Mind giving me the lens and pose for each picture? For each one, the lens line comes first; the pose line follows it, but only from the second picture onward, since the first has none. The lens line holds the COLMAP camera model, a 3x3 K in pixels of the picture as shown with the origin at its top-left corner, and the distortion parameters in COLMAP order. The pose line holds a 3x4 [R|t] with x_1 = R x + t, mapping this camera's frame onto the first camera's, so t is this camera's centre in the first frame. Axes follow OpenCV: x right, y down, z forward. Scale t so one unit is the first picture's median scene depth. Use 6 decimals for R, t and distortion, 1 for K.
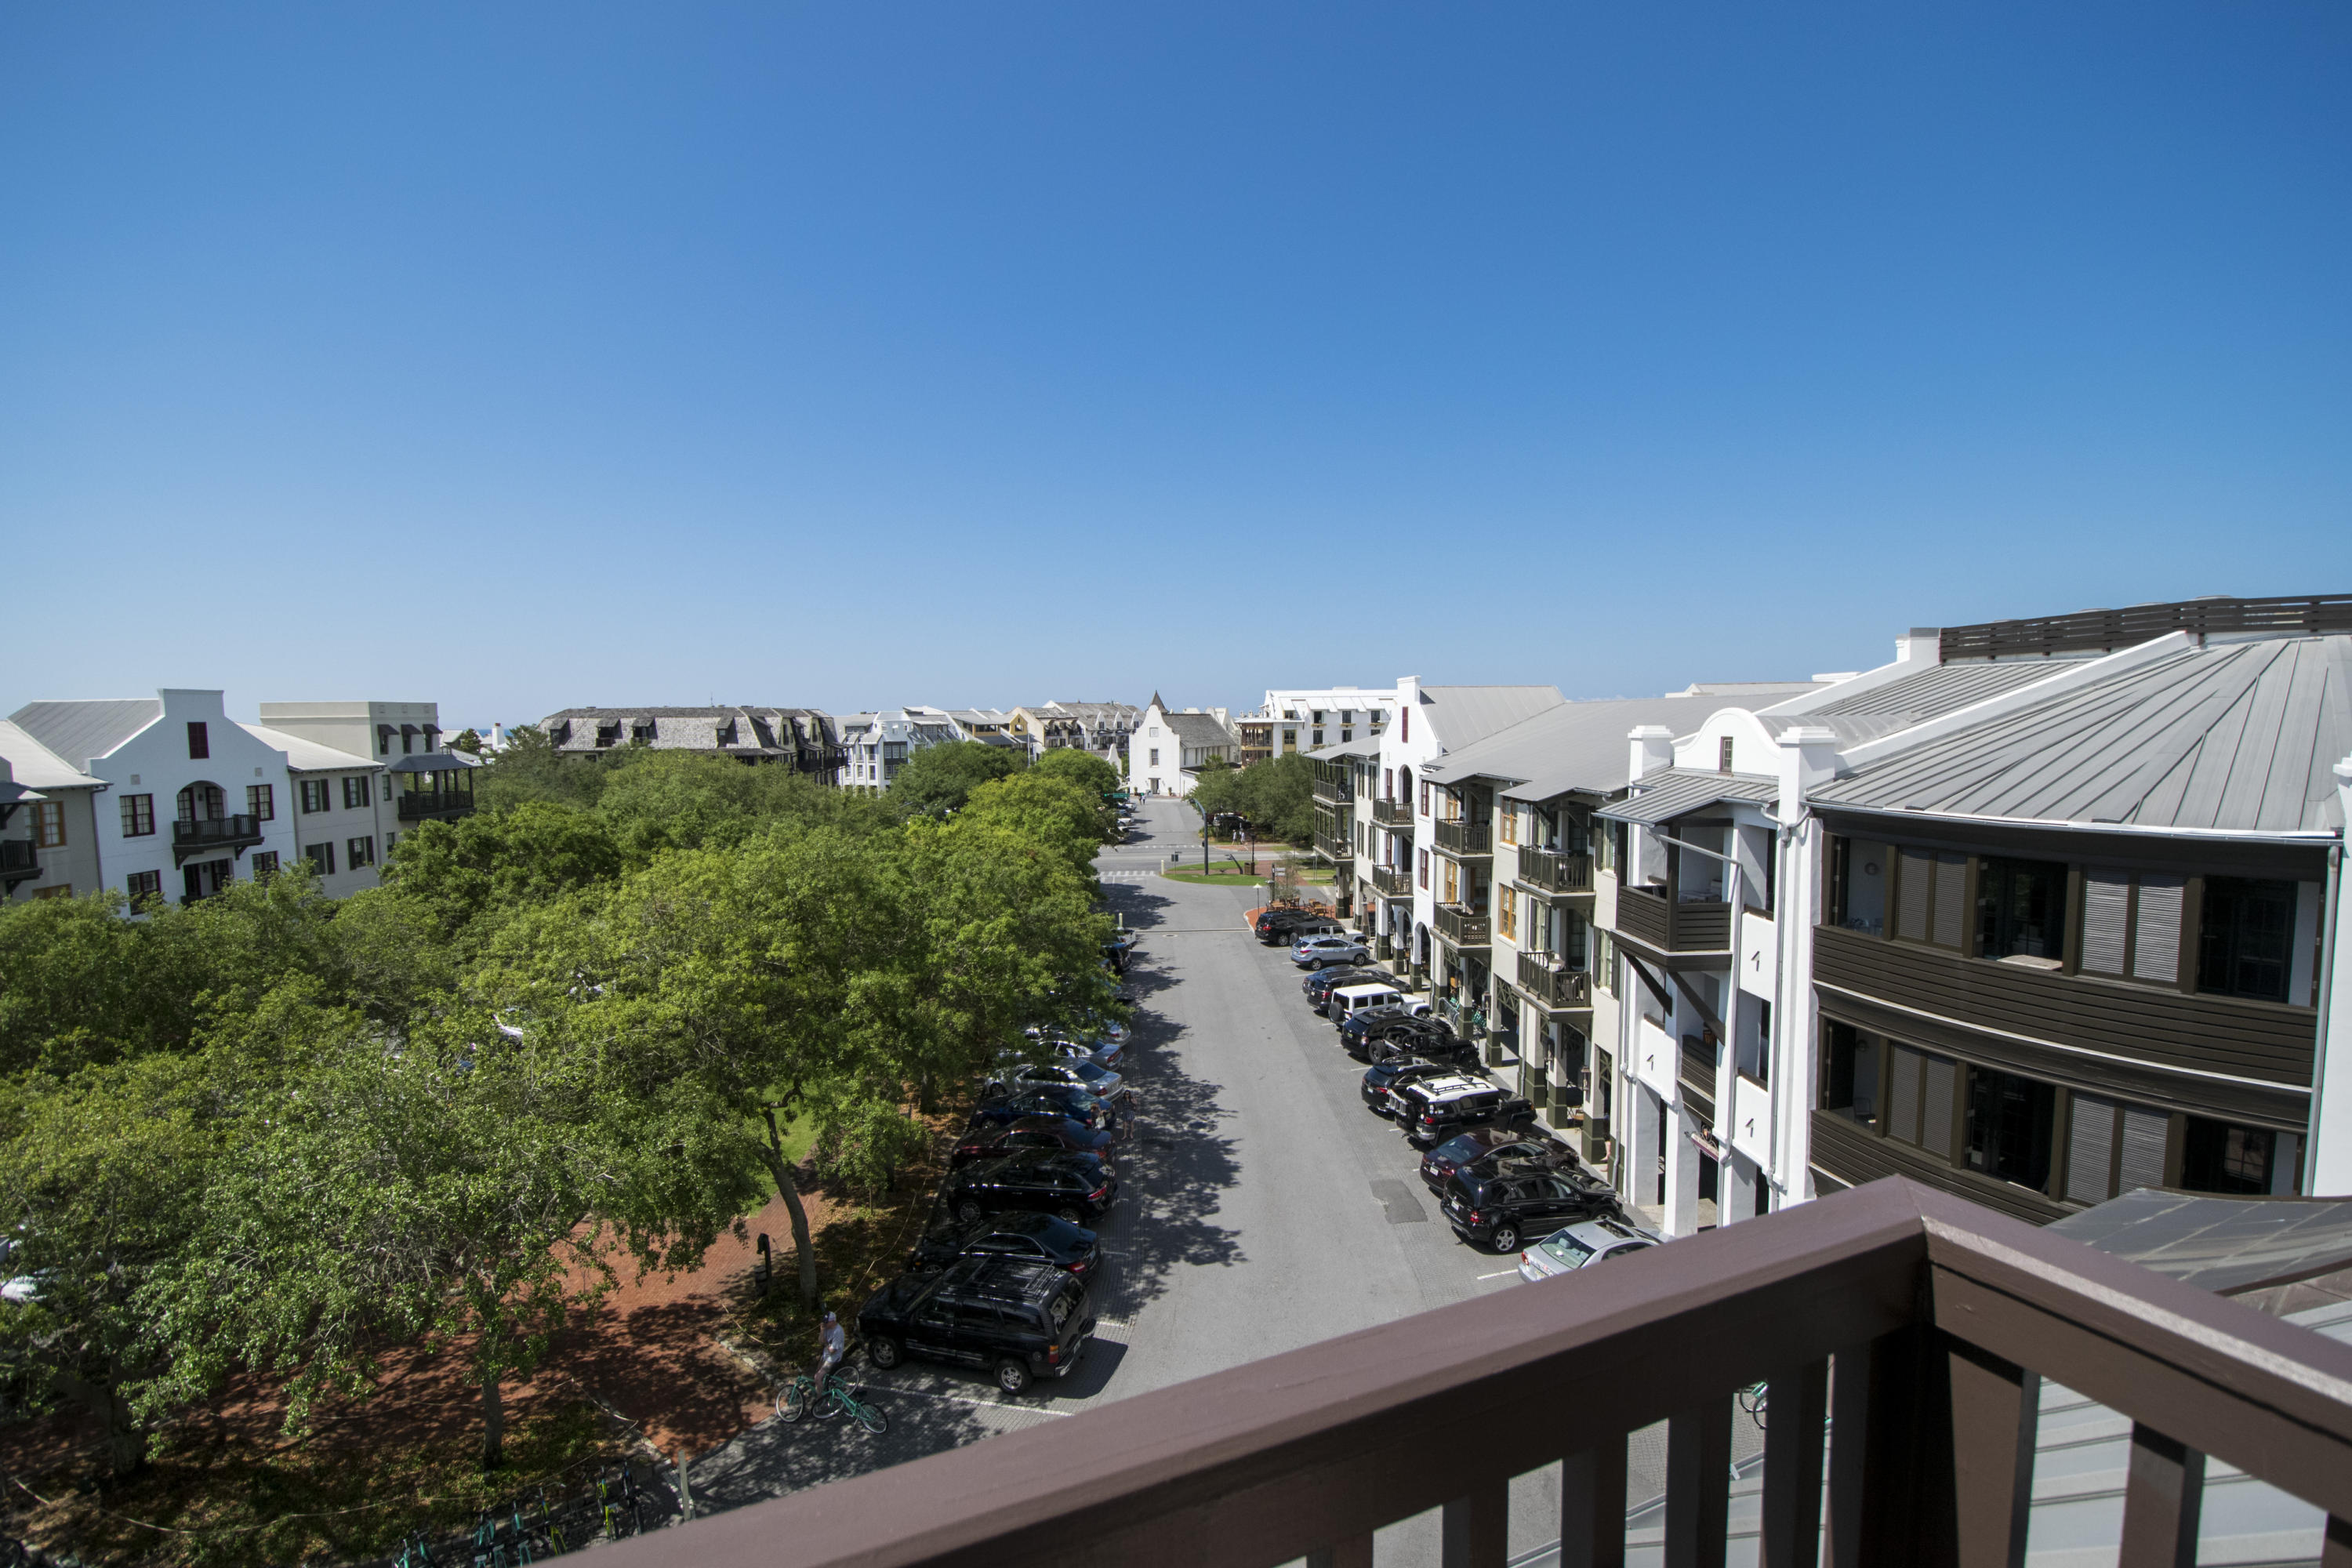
lens RADIAL K [[1067.4, 0, 1191.3], [0, 1067.4, 806.4], [0, 0, 1]] dist [0.023017, -0.027313]
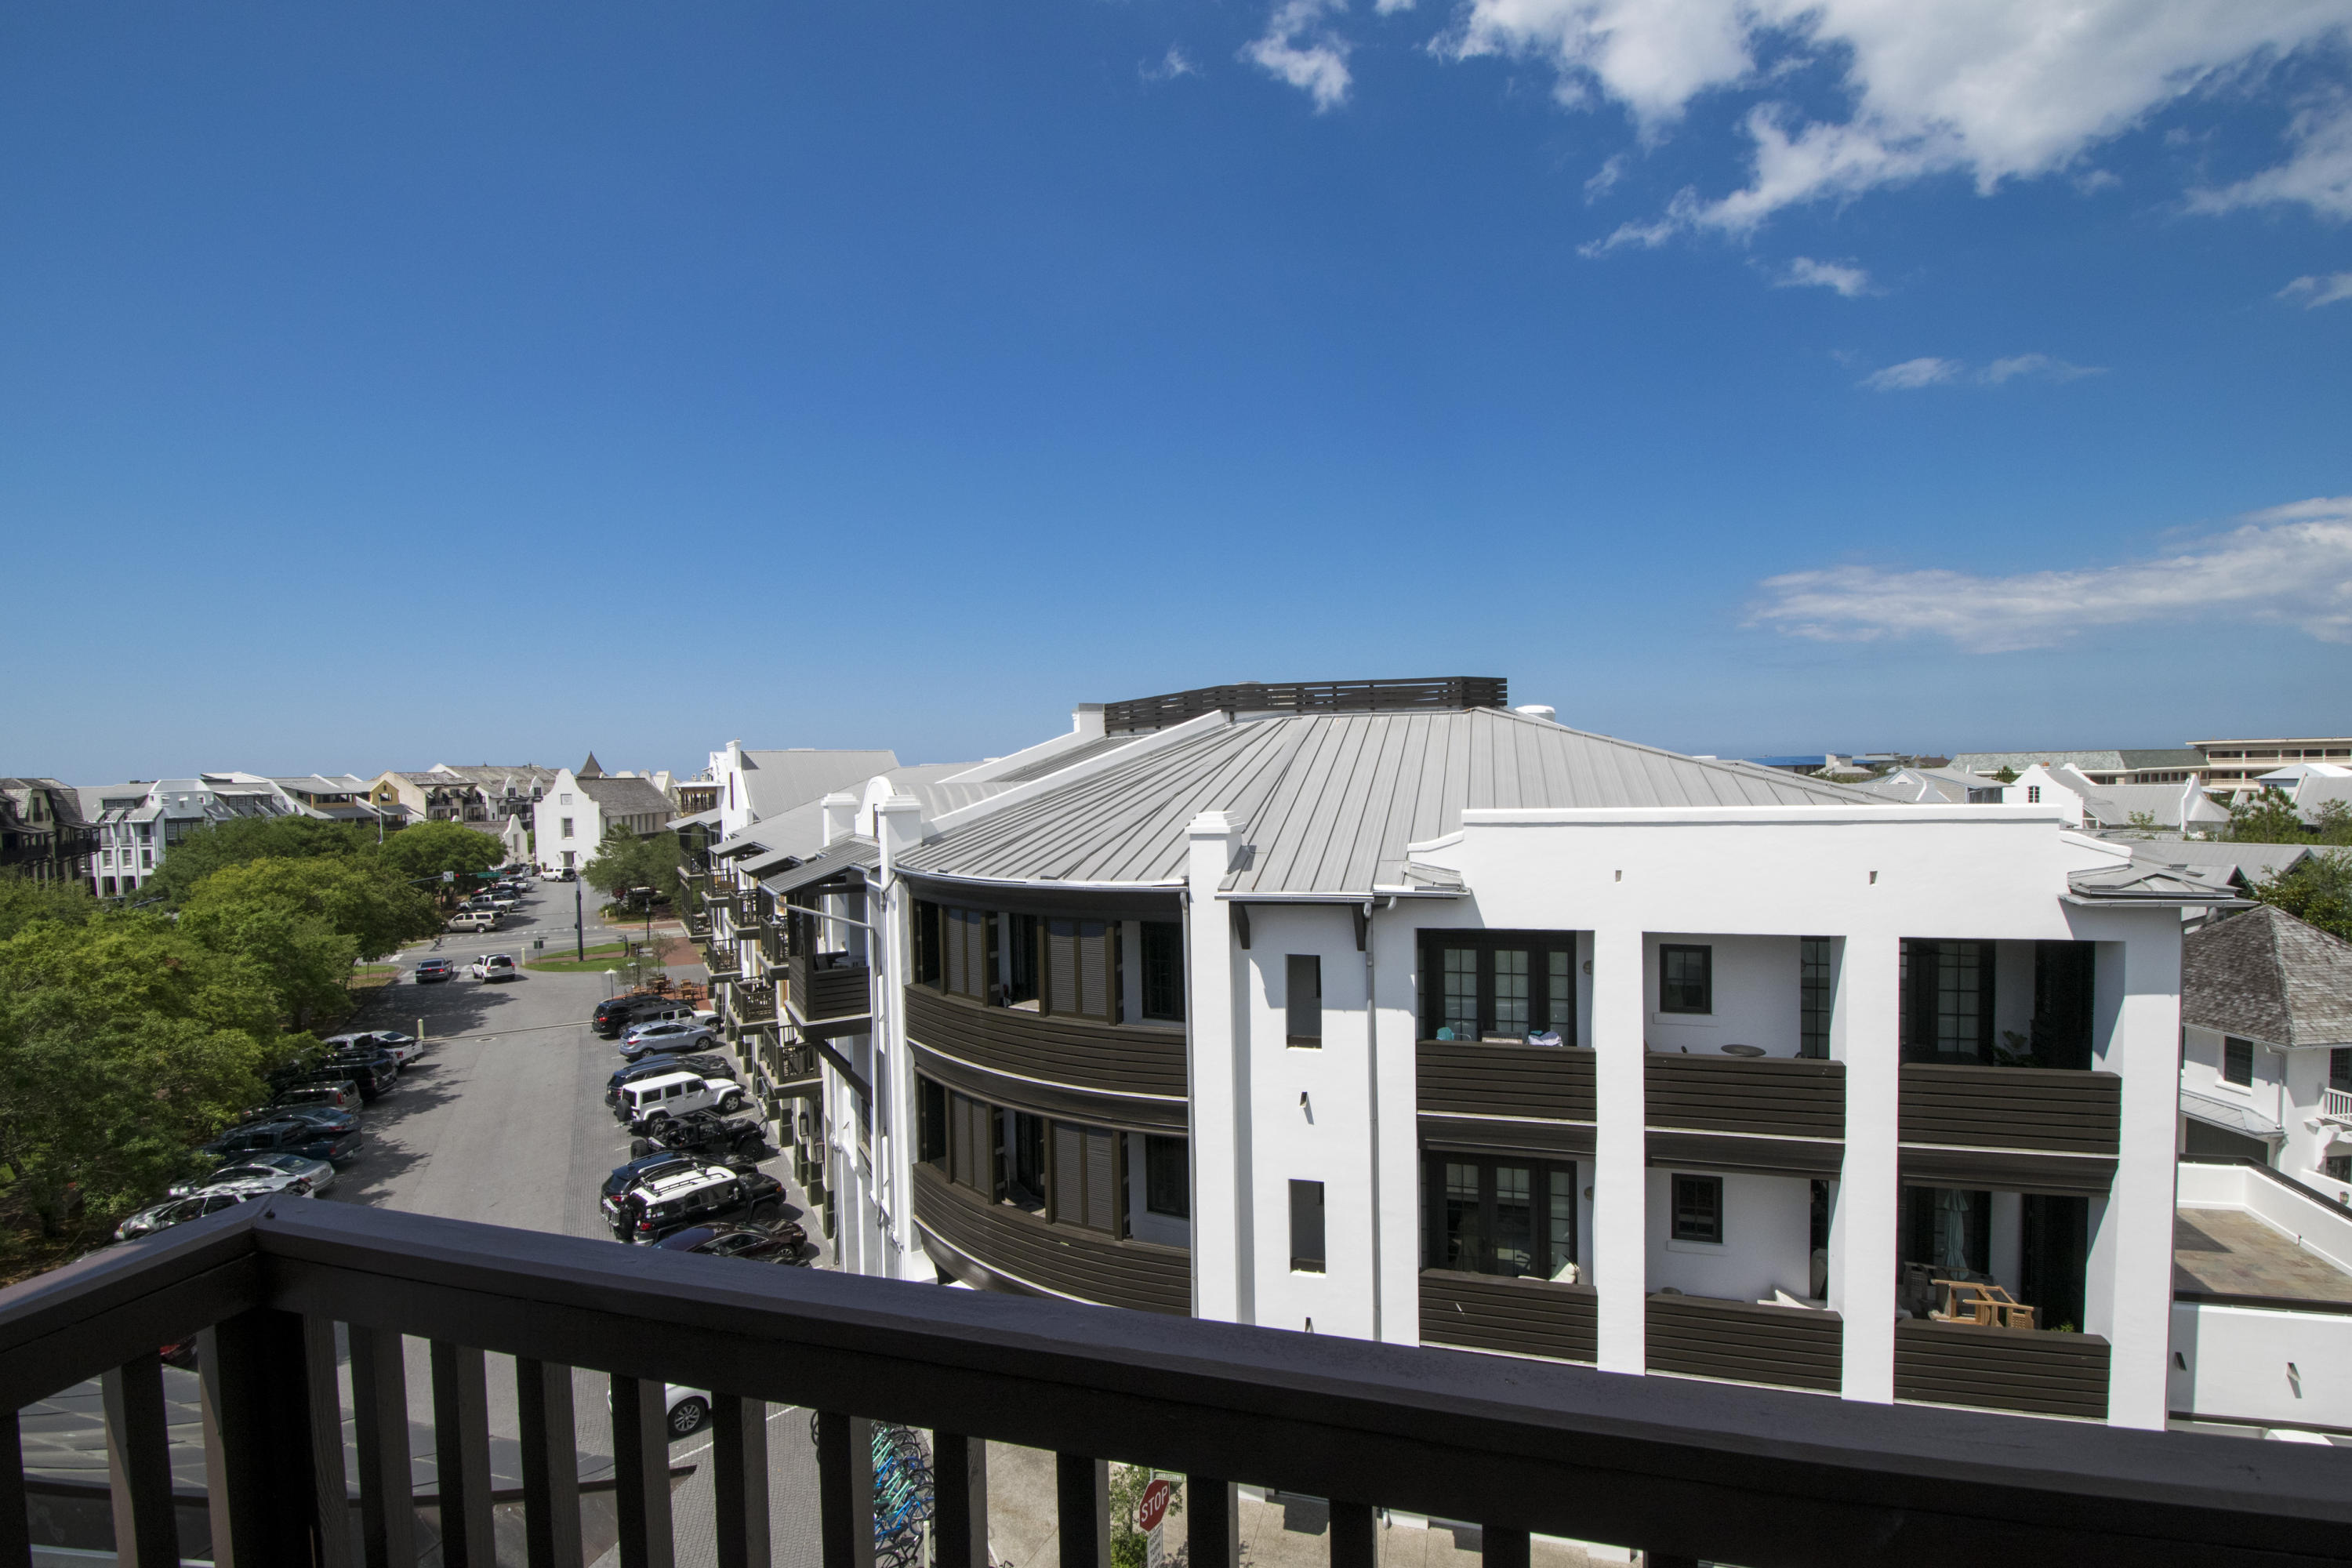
lens RADIAL K [[1053.0, 0, 1190.2], [0, 1053.0, 808.7], [0, 0, 1]] dist [0.016644, -0.023334]
pose [[0.898002, -0.023739, 0.439351, 0.133190], [0.047166, 0.997983, -0.042482, -0.001276], [-0.437456, 0.058872, 0.897310, -0.018492]]
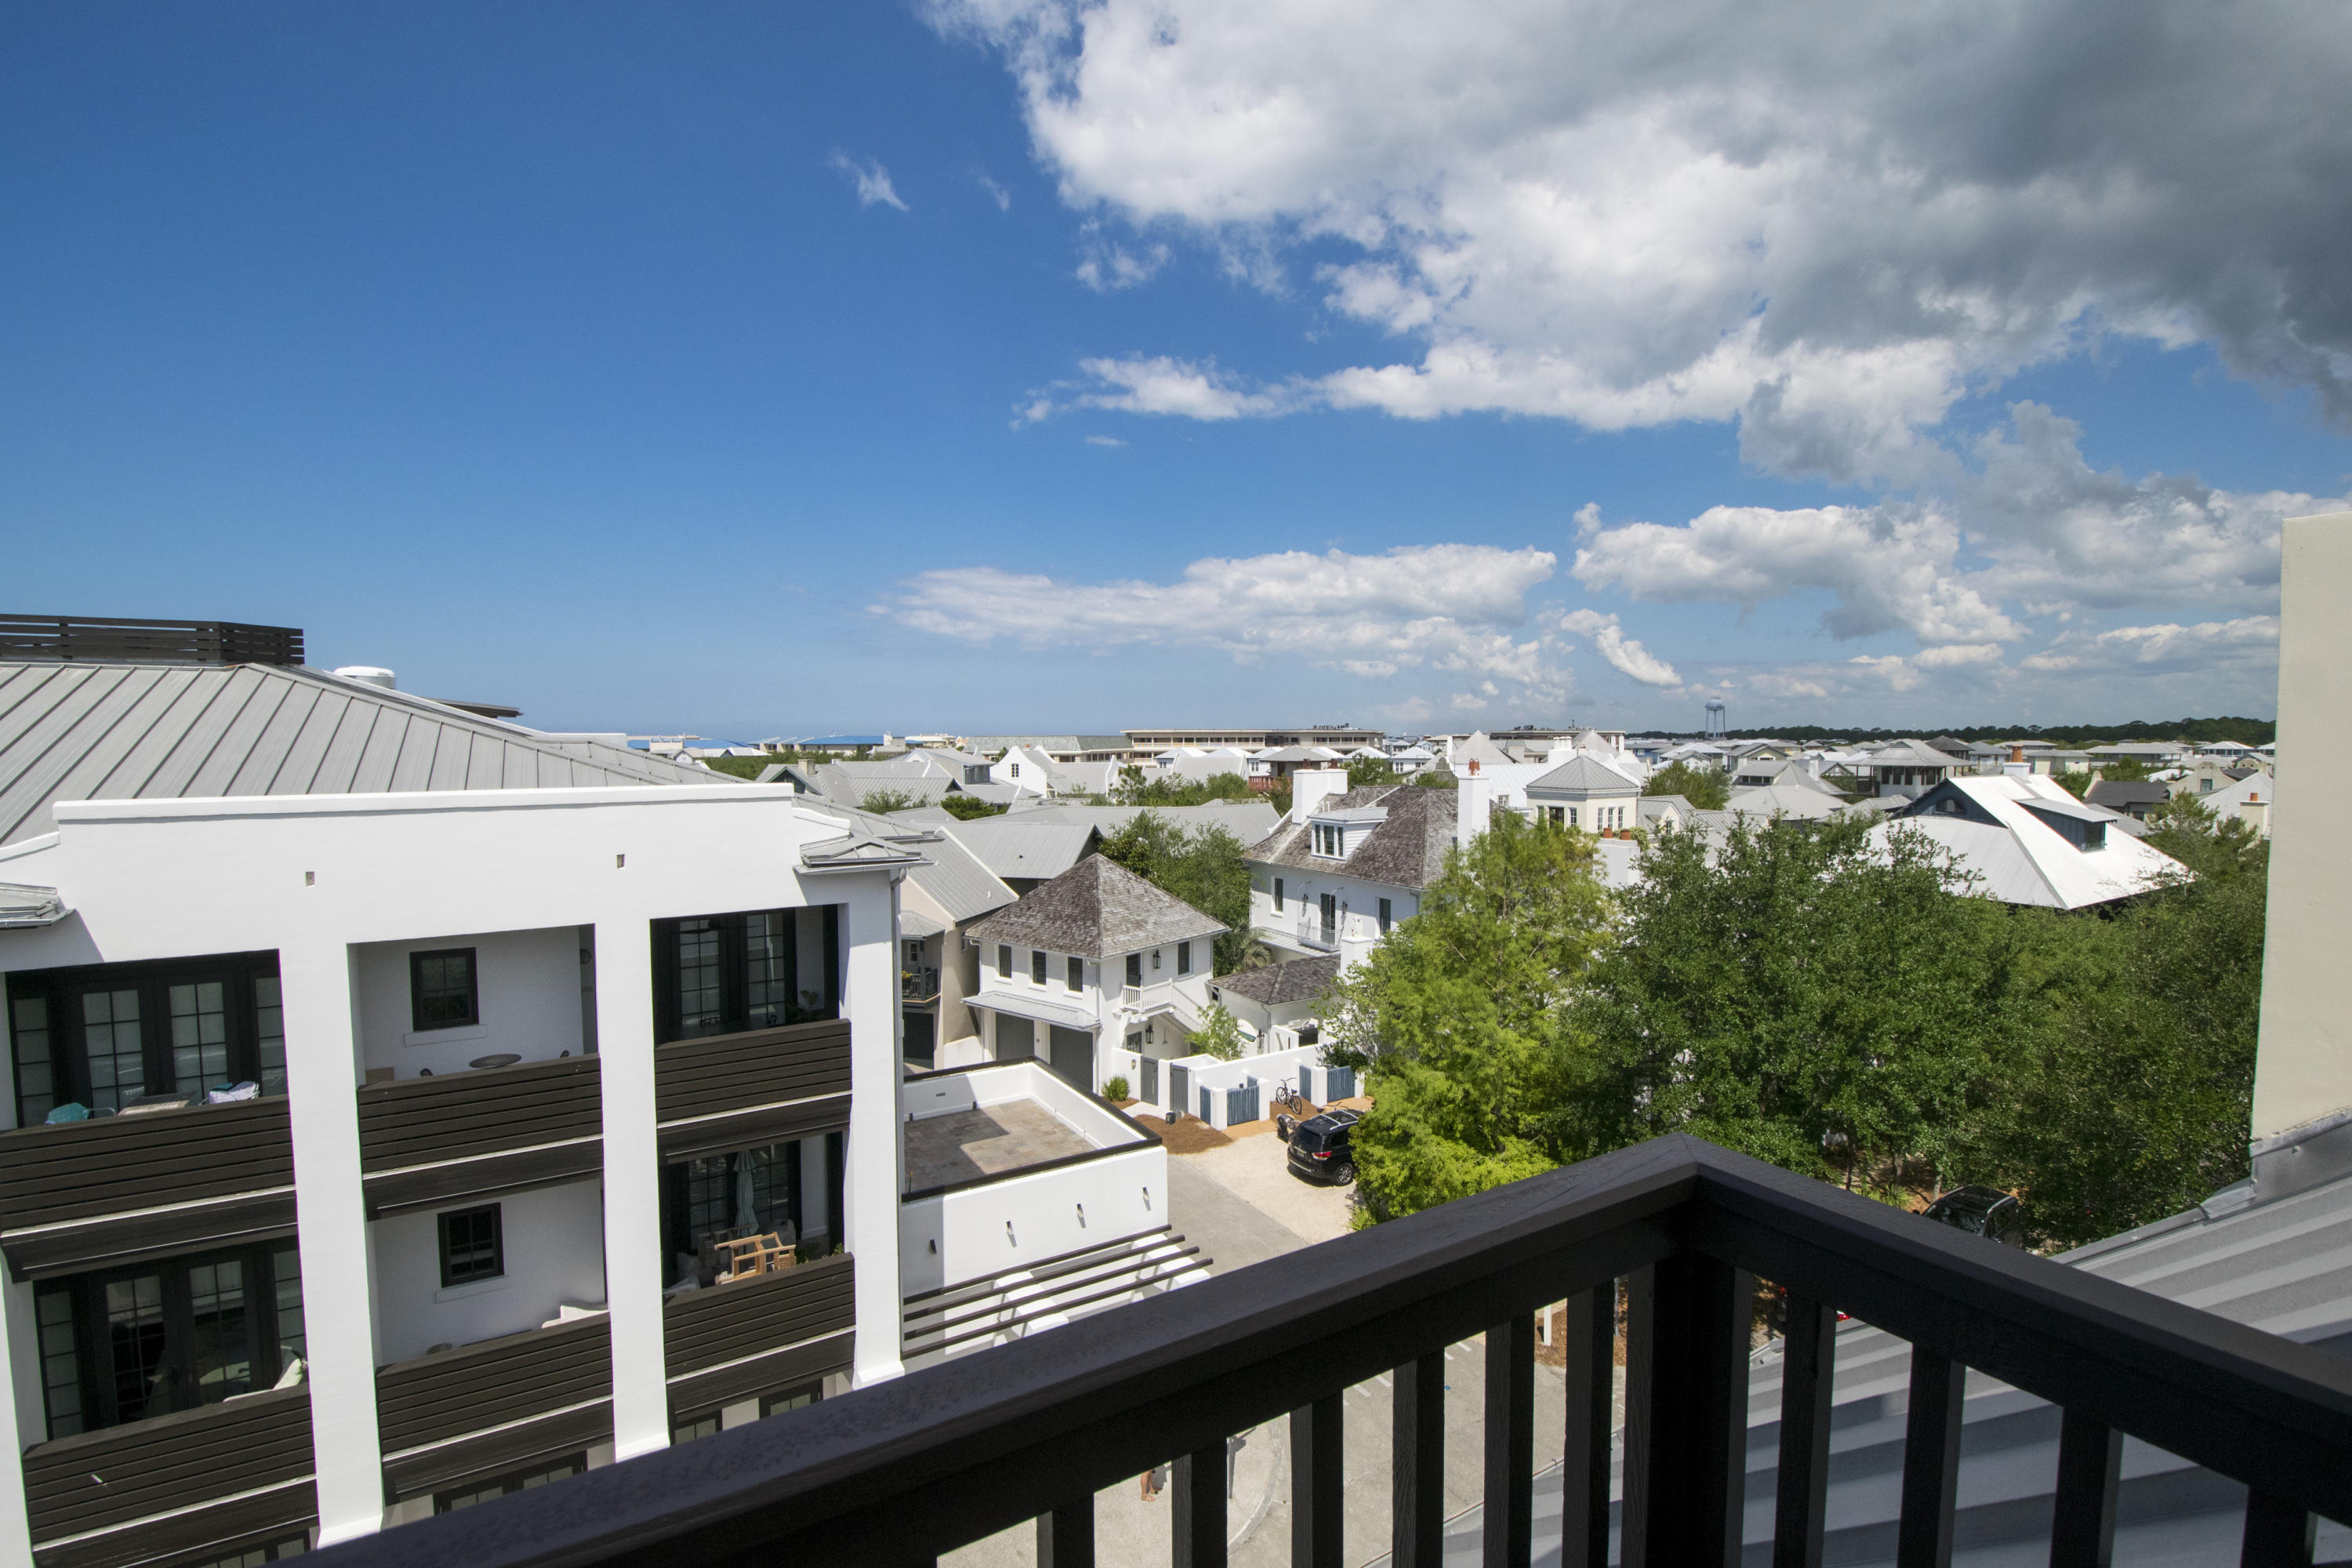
lens RADIAL K [[1064.9, 0, 1190.7], [0, 1064.9, 807.5], [0, 0, 1]] dist [0.028956, -0.026361]
pose [[0.299947, -0.054063, 0.952423, 0.190367], [0.079717, 0.996321, 0.031450, 0.002291], [-0.950619, 0.066491, 0.303153, -0.062783]]
